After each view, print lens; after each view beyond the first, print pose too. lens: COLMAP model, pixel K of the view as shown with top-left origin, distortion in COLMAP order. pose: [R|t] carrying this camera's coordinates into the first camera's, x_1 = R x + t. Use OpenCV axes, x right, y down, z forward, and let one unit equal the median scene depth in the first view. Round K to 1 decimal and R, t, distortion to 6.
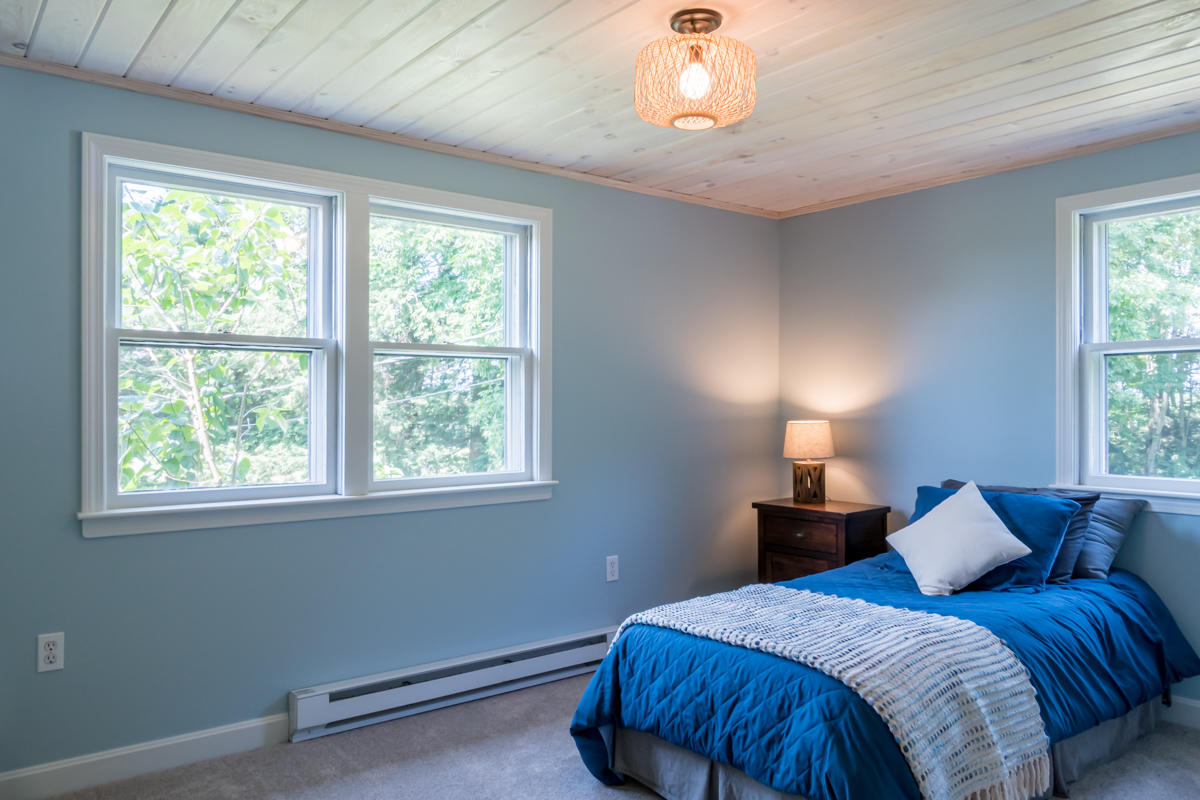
lens RADIAL K [[871.3, 0, 598.2], [0, 871.3, 396.9], [0, 0, 1]] dist [-0.001302, -0.006591]
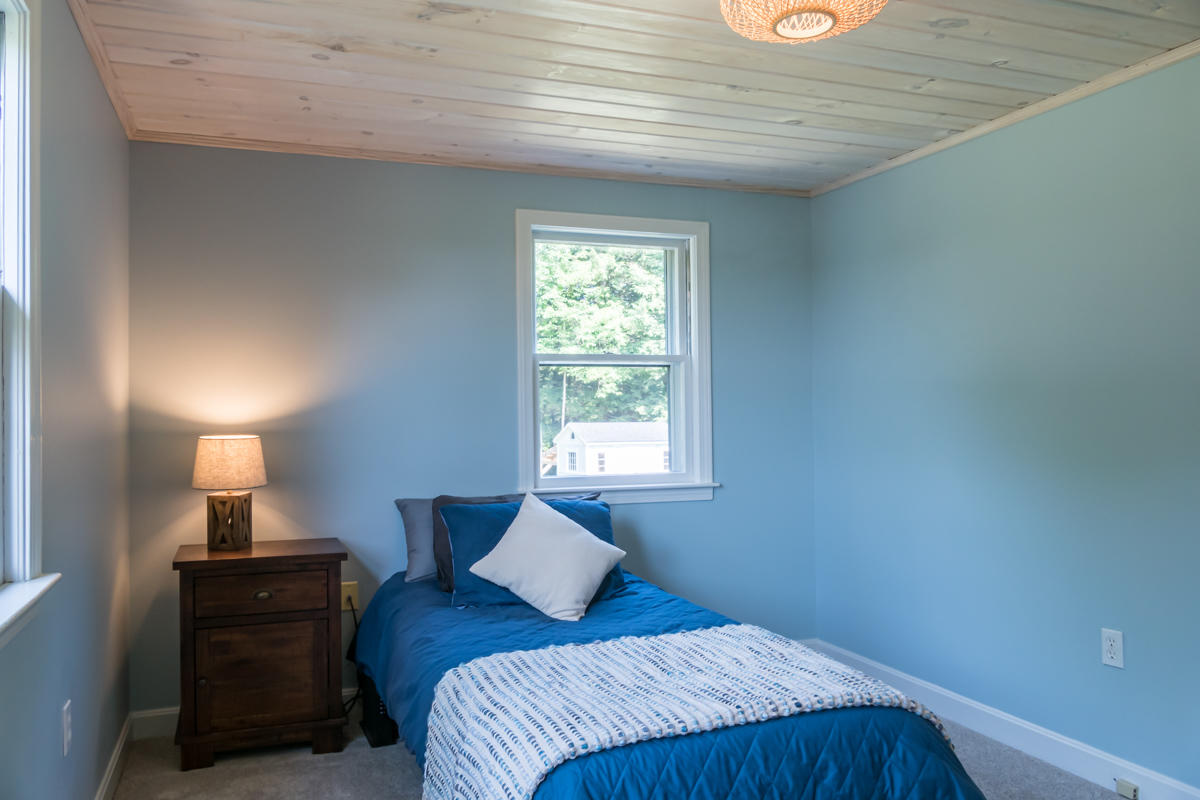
lens RADIAL K [[871.3, 0, 599.2], [0, 871.3, 407.3], [0, 0, 1]] dist [-0.001302, -0.006591]
pose [[0.332384, 0.004226, 0.943135, -0.411774], [-0.002253, 0.999991, -0.003687, 0.007632], [-0.943141, -0.000899, 0.332391, 0.585610]]
